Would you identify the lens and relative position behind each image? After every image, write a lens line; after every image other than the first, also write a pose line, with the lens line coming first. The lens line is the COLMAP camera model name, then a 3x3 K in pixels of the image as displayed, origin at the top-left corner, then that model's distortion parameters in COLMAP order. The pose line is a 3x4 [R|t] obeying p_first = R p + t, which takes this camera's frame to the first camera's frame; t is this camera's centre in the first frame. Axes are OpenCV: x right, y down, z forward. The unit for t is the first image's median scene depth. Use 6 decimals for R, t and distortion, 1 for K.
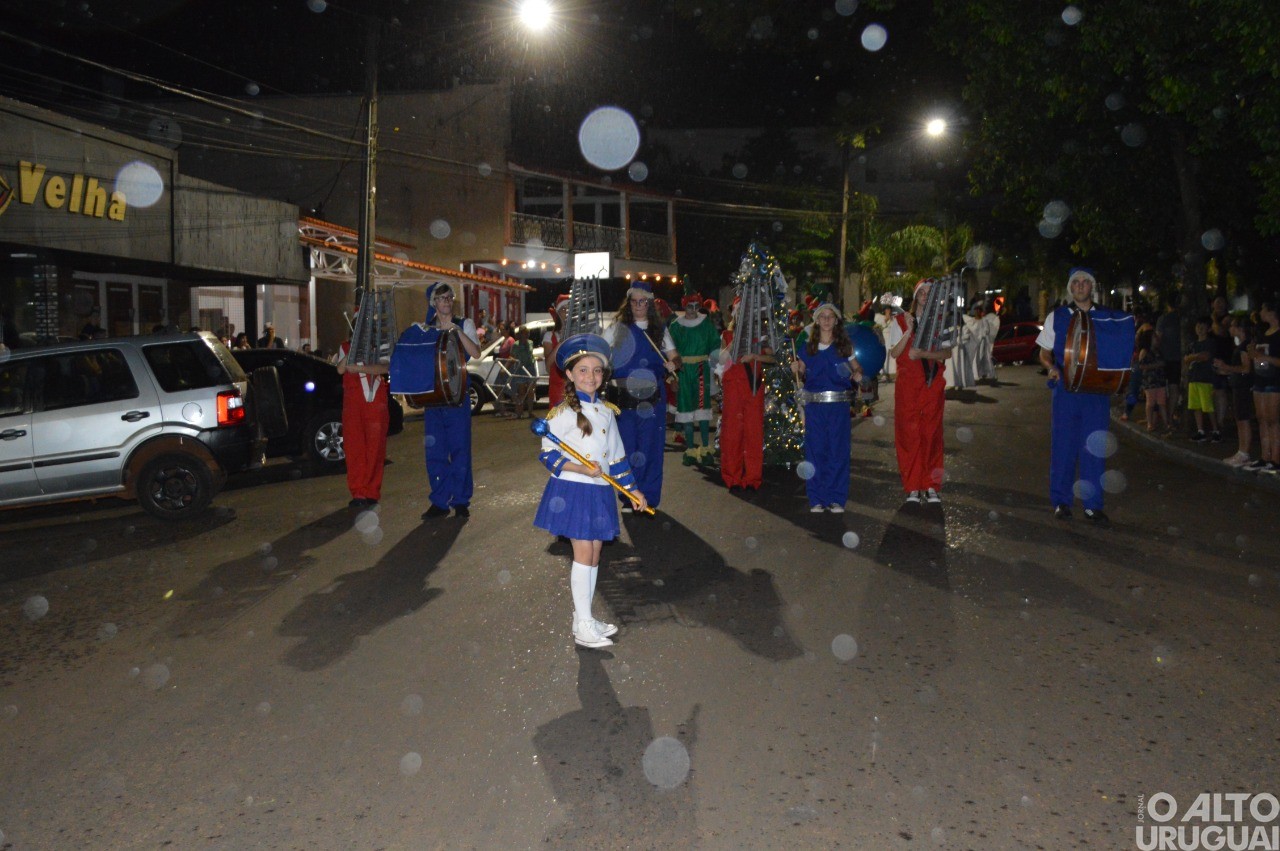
lens RADIAL K [[999.9, 0, 649.2], [0, 999.9, 418.2], [0, 0, 1]] dist [-0.005254, 0.005383]
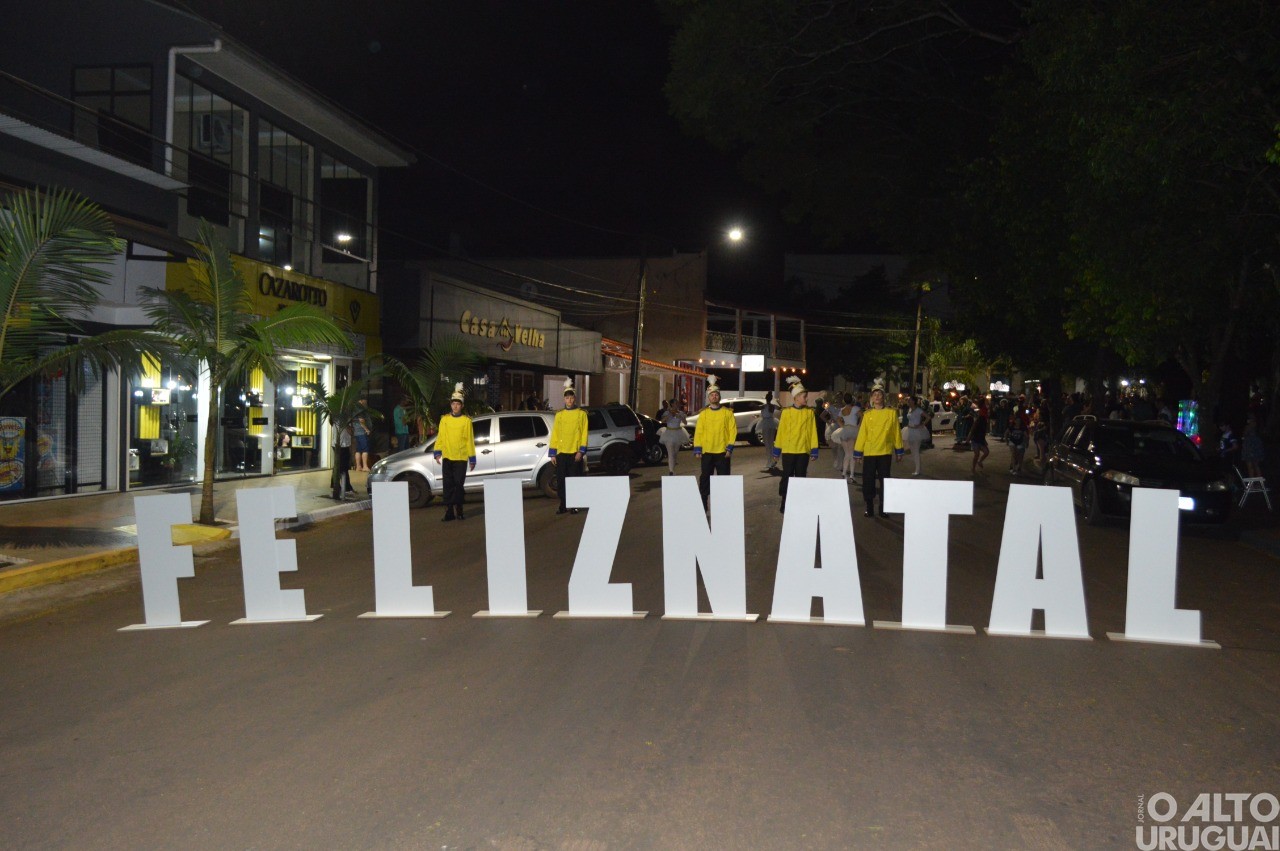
lens RADIAL K [[997.6, 0, 637.1], [0, 997.6, 425.3], [0, 0, 1]] dist [-0.004315, 0.005126]
pose [[0.991529, 0.027144, -0.127014, -0.056745], [-0.034477, 0.997841, -0.055898, 0.069780], [0.125222, 0.059804, 0.990325, -0.970074]]
